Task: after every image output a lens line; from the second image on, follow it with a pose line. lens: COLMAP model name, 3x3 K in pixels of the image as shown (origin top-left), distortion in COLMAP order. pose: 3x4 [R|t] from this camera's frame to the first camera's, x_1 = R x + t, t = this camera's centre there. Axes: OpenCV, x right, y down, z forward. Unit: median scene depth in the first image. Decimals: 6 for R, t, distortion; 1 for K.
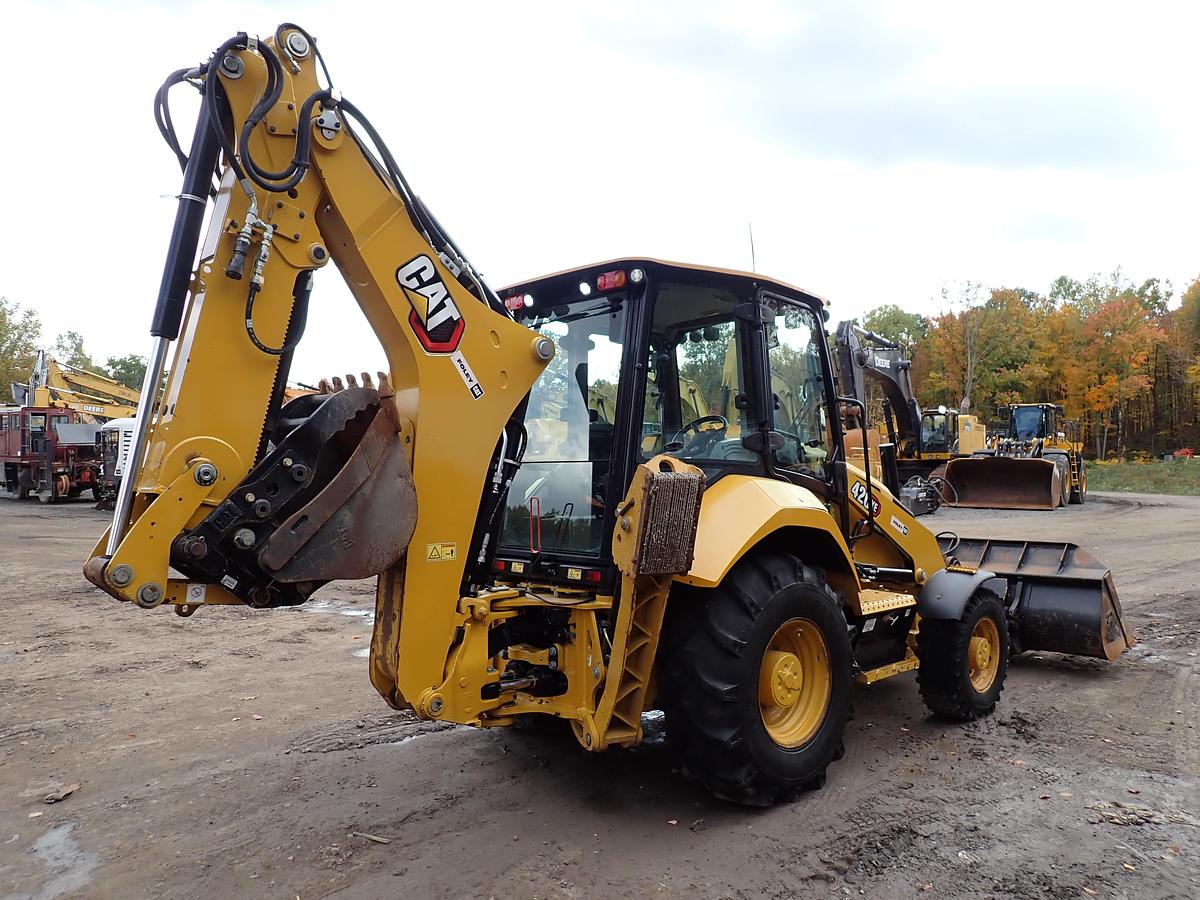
lens RADIAL K [[895.8, 0, 603.0], [0, 895.8, 441.7], [0, 0, 1]] dist [0.006128, -0.005911]
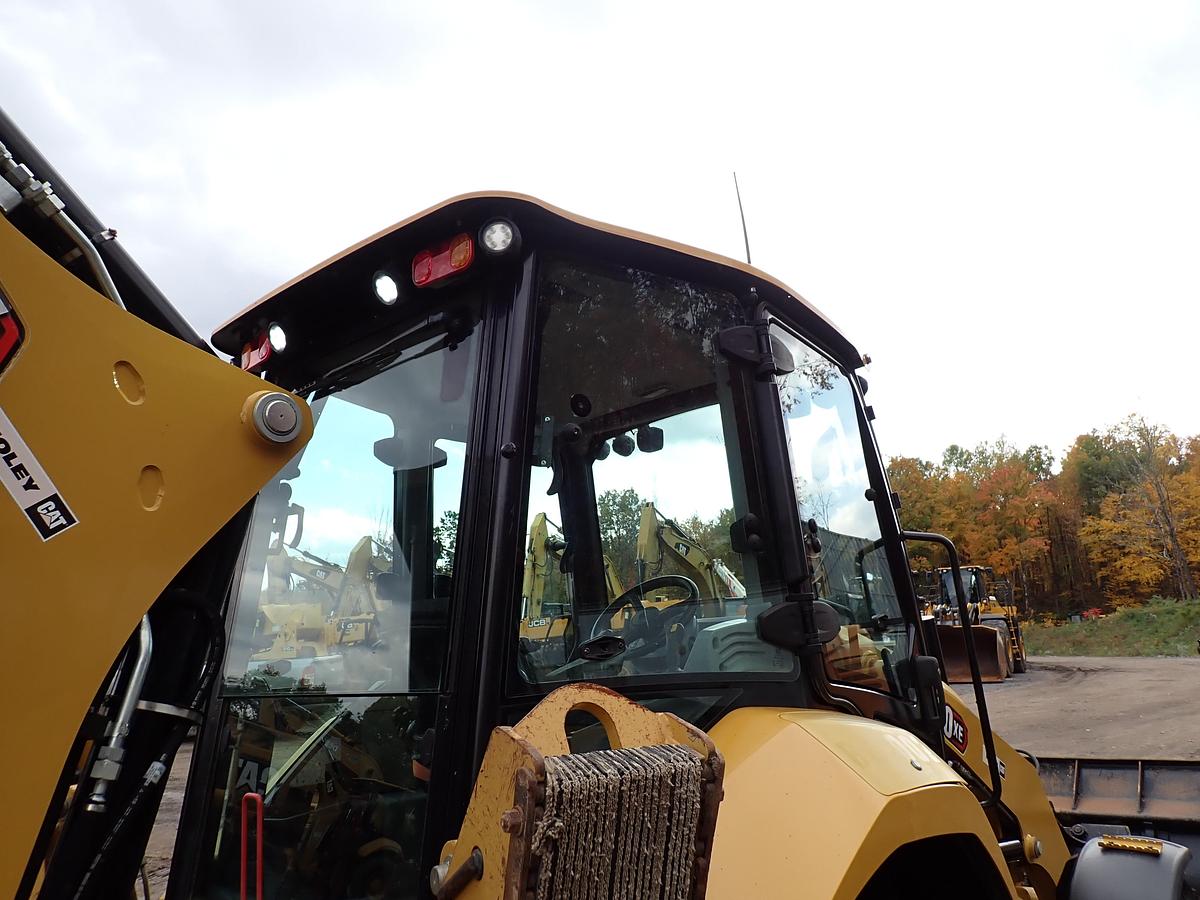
lens RADIAL K [[895.8, 0, 603.0], [0, 895.8, 441.7], [0, 0, 1]] dist [0.006128, -0.005911]
pose [[0.994359, -0.021939, 0.103769, 0.040047], [0.042182, 0.979470, -0.197125, -0.005465], [-0.097314, 0.200390, 0.974871, 0.595500]]
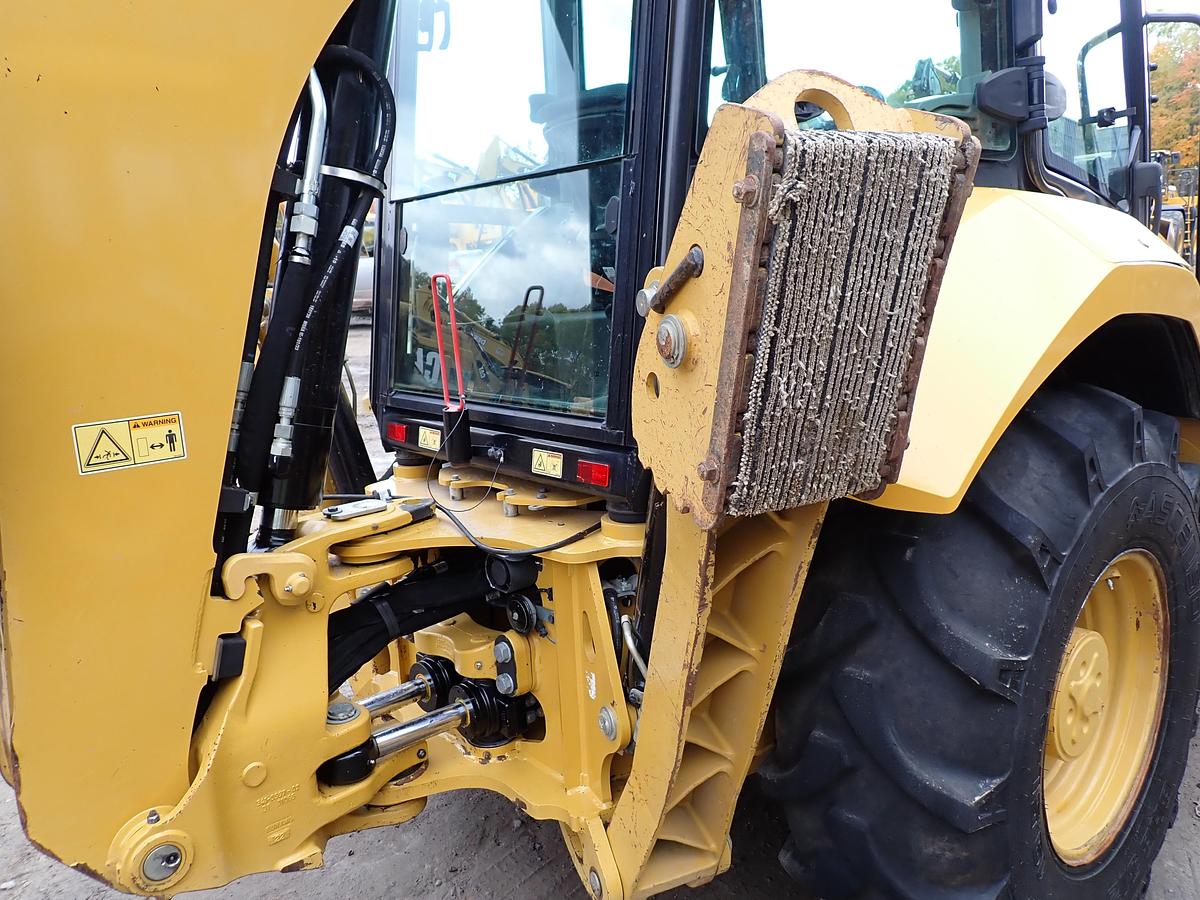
lens RADIAL K [[891.5, 0, 604.4], [0, 891.5, 446.4], [0, 0, 1]] dist [0.001749, 0.005337]
pose [[0.997808, -0.039342, -0.053207, 0.014996], [0.050652, 0.971506, 0.231538, 0.050591], [0.042582, -0.233726, 0.971370, 0.623231]]
